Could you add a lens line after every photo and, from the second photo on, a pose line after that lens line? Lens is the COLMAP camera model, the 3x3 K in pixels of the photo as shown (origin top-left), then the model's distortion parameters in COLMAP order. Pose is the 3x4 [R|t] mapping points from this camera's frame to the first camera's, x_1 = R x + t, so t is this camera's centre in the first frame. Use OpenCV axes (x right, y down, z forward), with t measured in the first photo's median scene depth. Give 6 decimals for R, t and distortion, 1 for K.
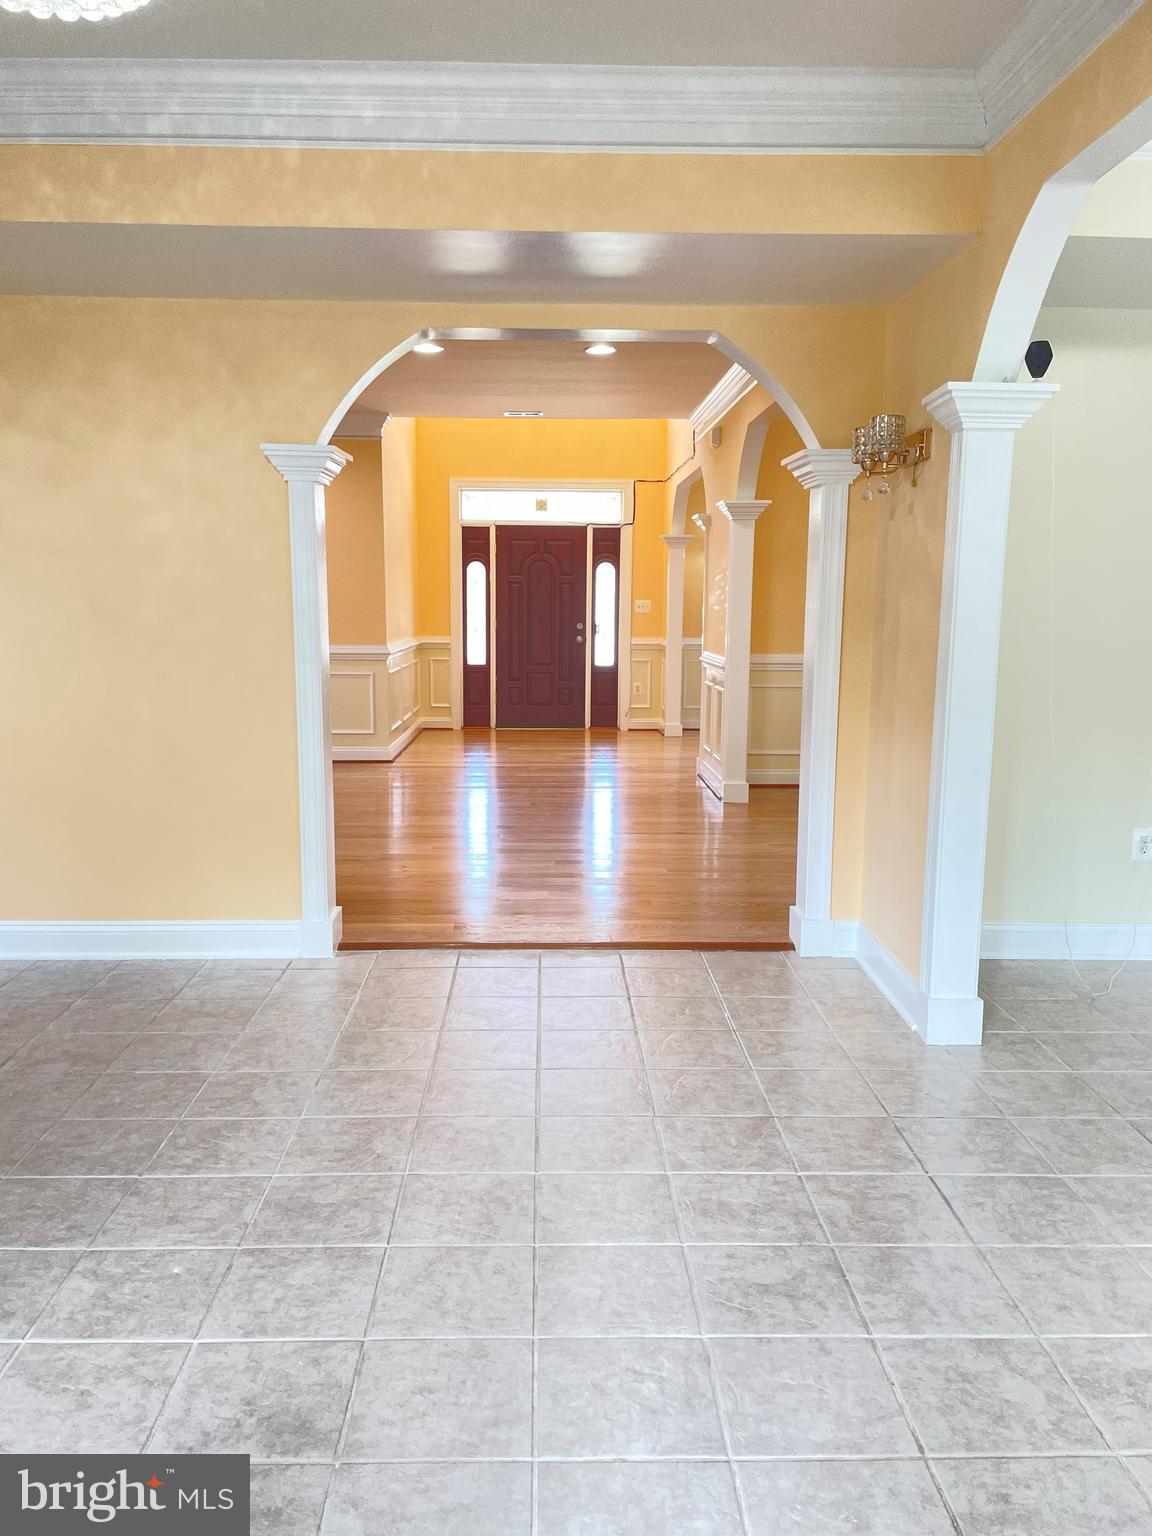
lens RADIAL K [[1169.9, 0, 576.0], [0, 1169.9, 768.0], [0, 0, 1]] dist [0.038639, -0.005078]
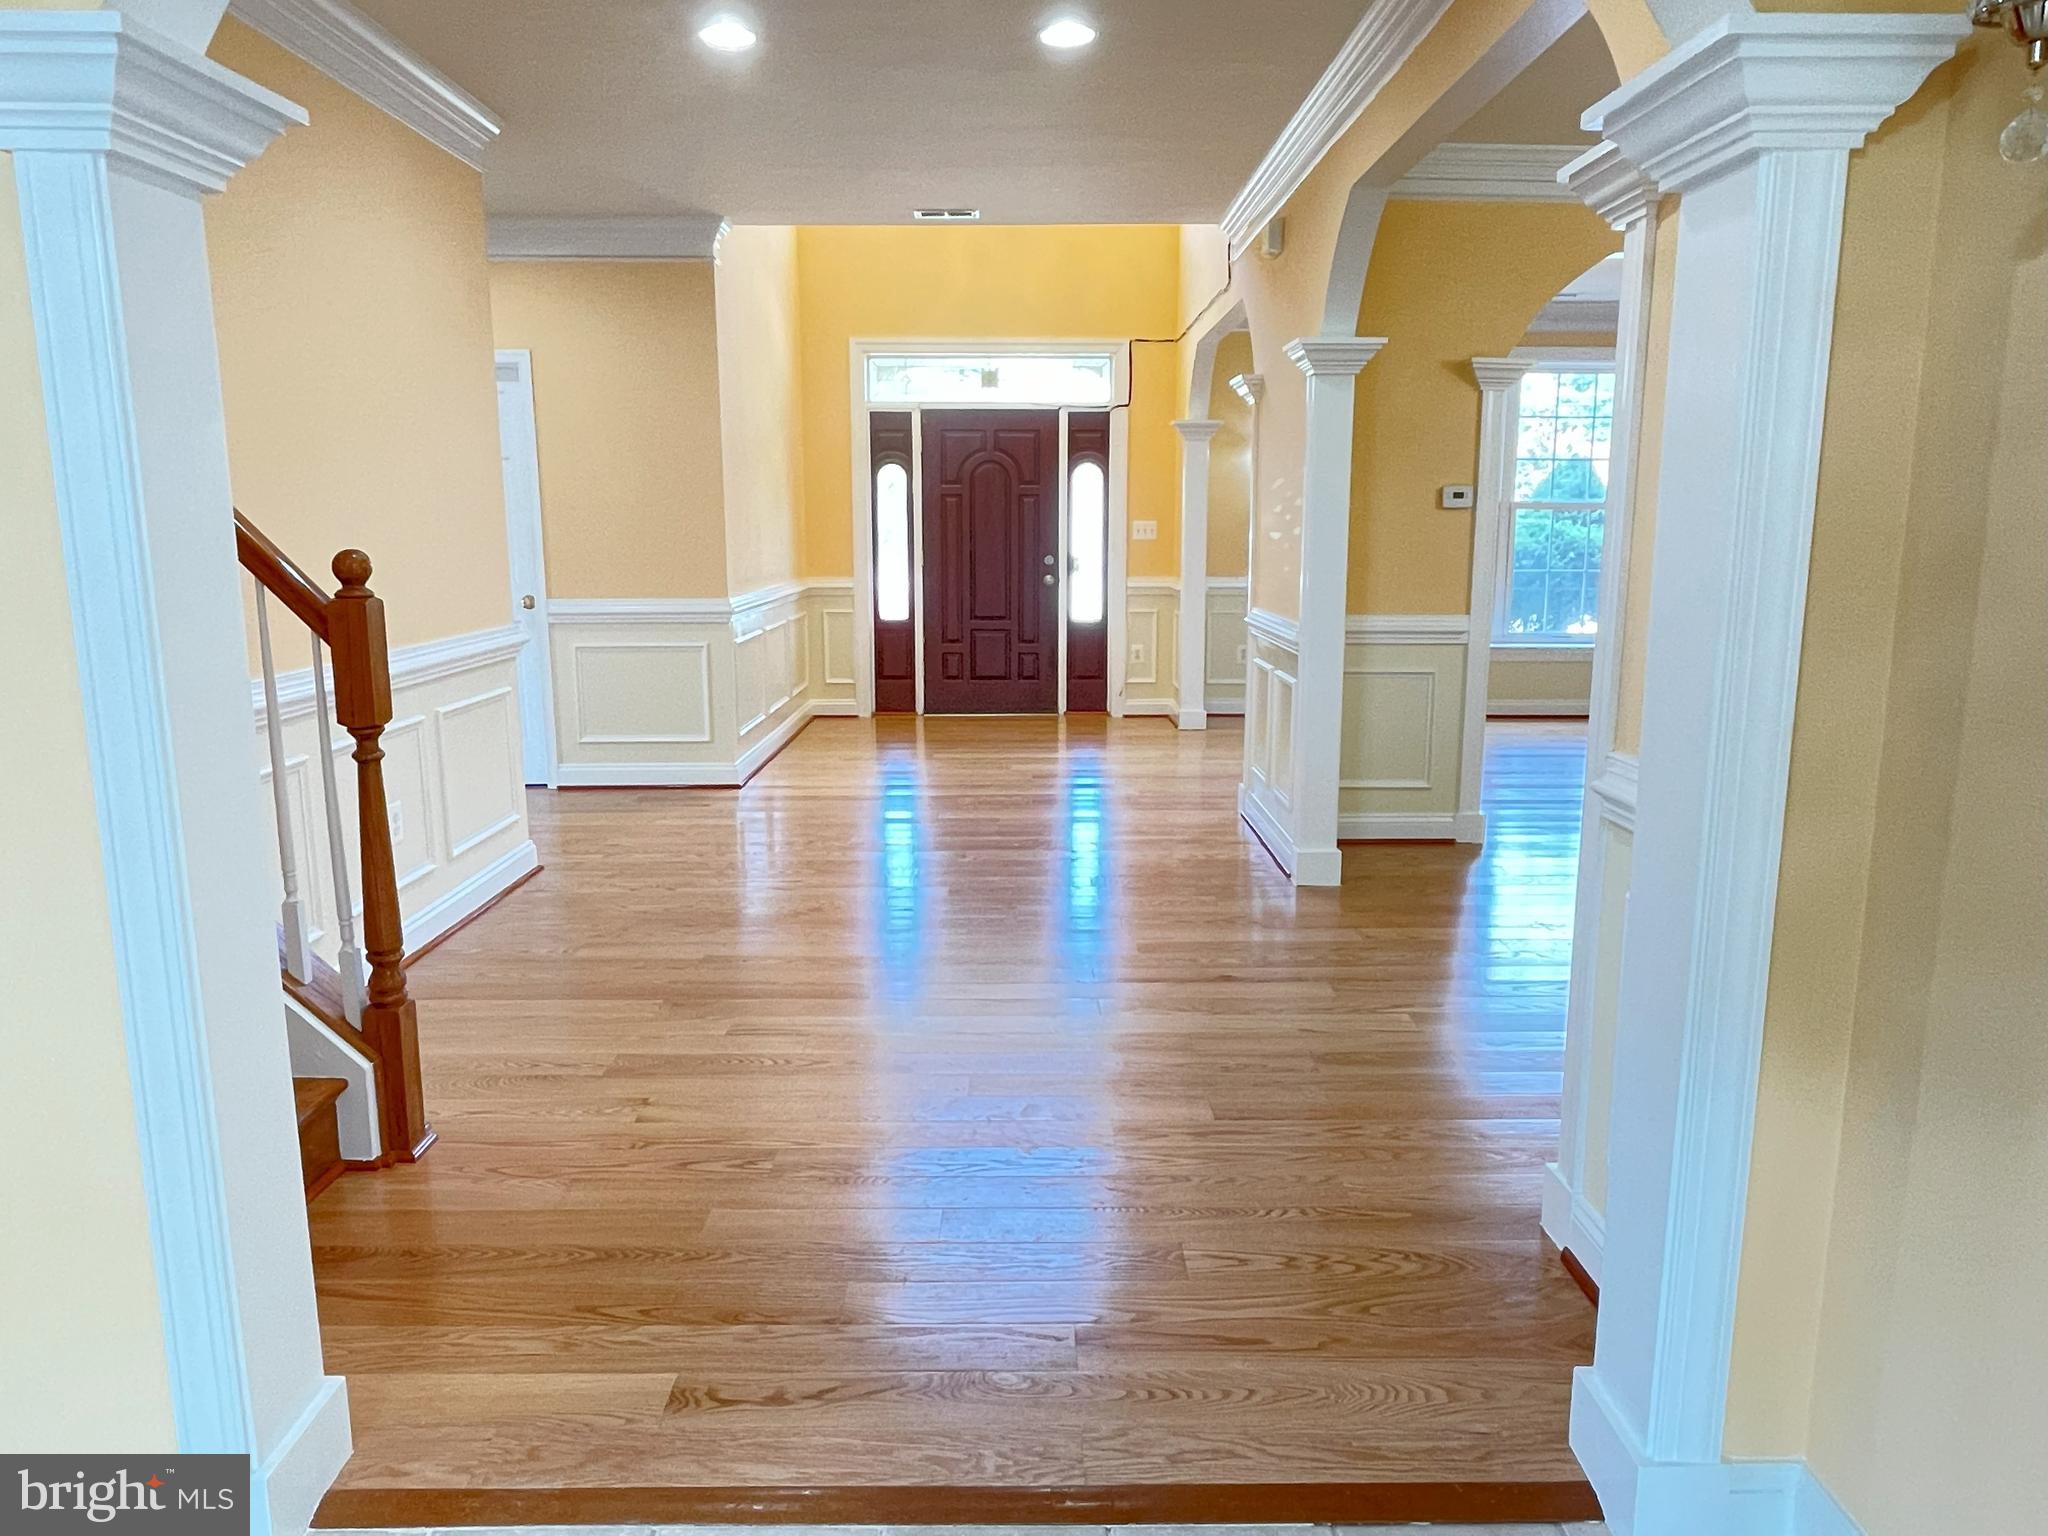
lens RADIAL K [[1549.3, 0, 1024.0], [0, 1549.3, 768.0], [0, 0, 1]] dist [-0.101442, 0.003223]
pose [[0.999809, -0.005040, -0.018884, 0.005556], [0.005341, 0.999859, 0.015948, -0.020252], [0.018801, -0.016045, 0.999694, 0.140729]]
